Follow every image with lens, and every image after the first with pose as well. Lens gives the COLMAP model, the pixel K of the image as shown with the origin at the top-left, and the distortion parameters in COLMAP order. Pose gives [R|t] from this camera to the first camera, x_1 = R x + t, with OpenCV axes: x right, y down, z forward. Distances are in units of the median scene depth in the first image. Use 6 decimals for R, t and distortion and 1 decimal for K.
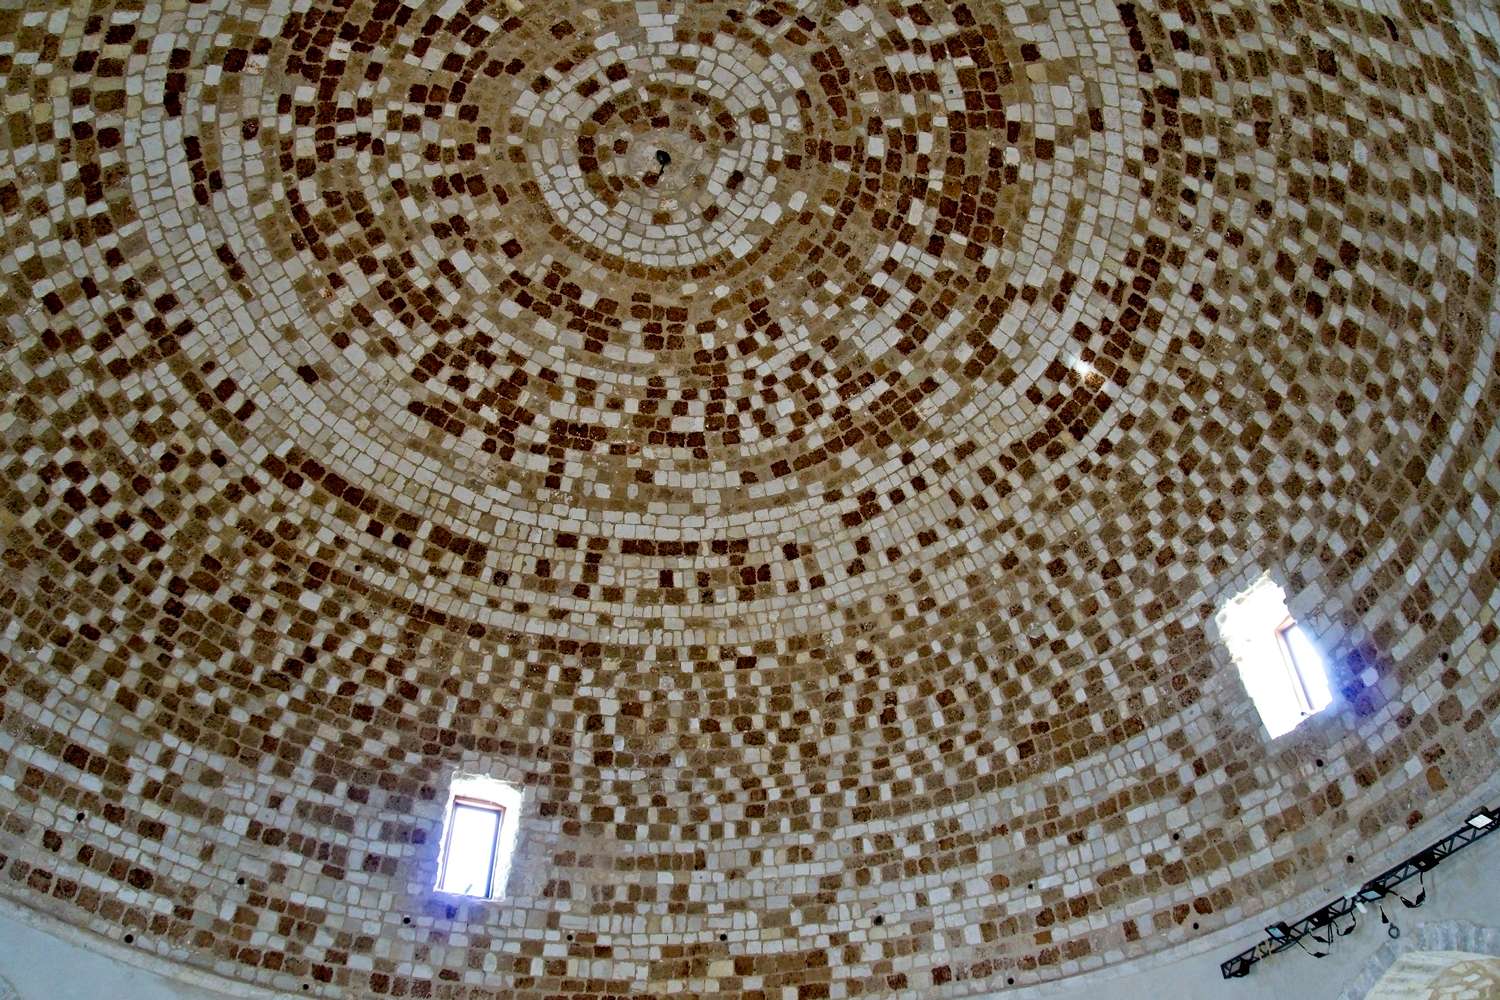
lens RADIAL K [[1167.5, 0, 750.0], [0, 1167.5, 500.0], [0, 0, 1]] dist [-0.044495, -0.016358]
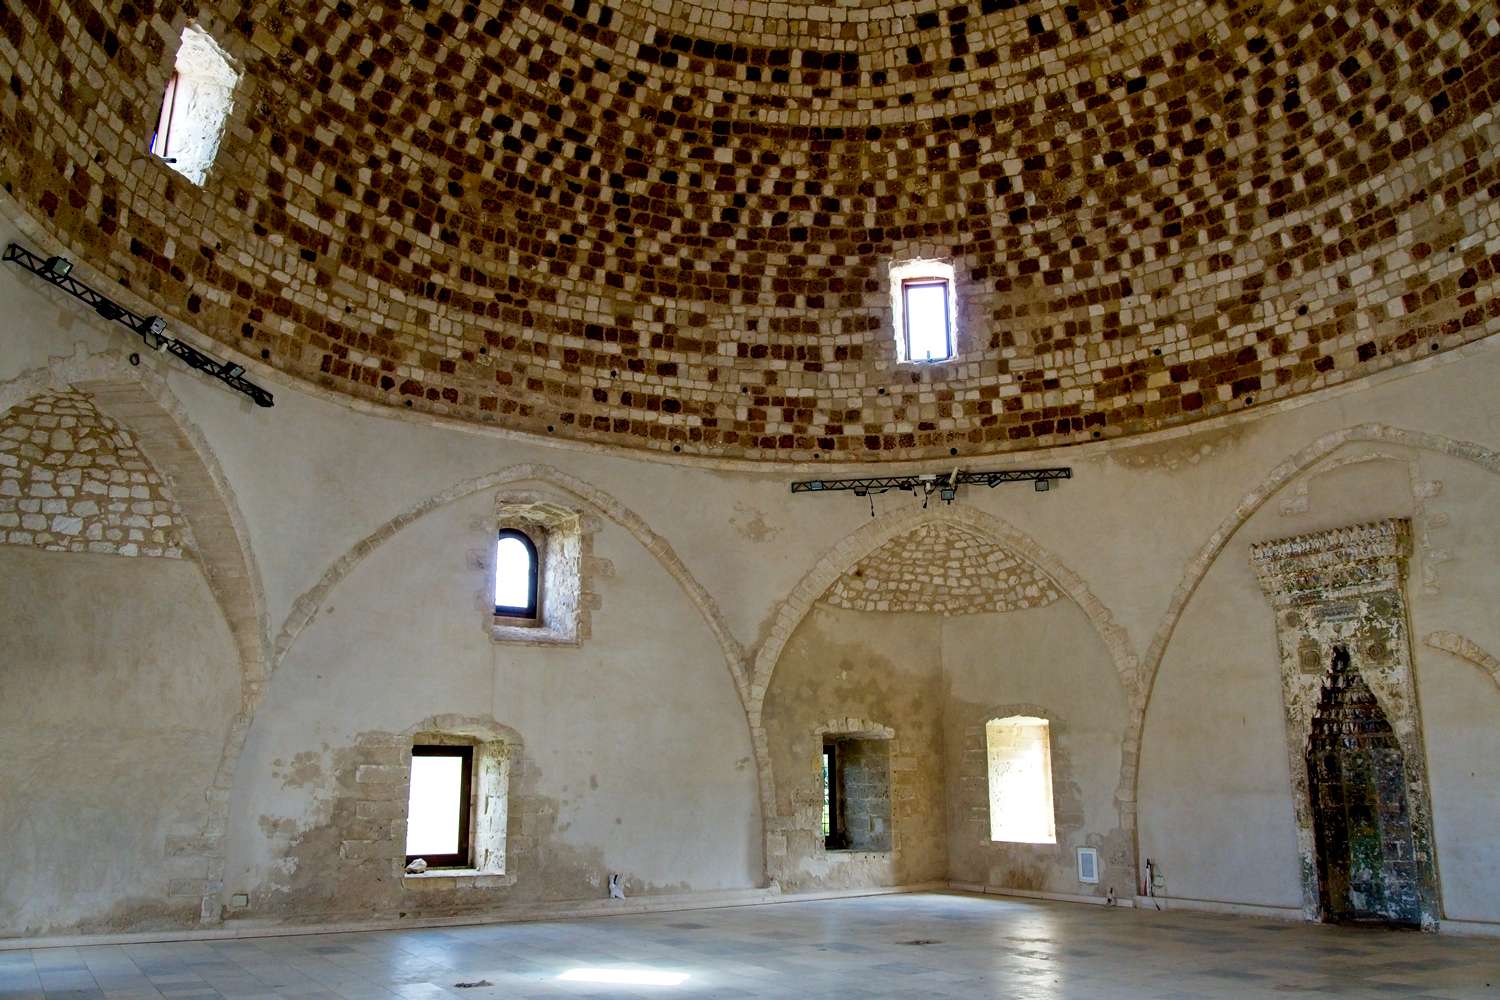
lens RADIAL K [[1174.8, 0, 754.2], [0, 1174.8, 506.2], [0, 0, 1]] dist [-0.035187, -0.020887]
pose [[0.845462, -0.121172, -0.520106, 0.213115], [0.351796, 0.859110, 0.371712, -0.036265], [0.401787, -0.497240, 0.768973, -0.058652]]
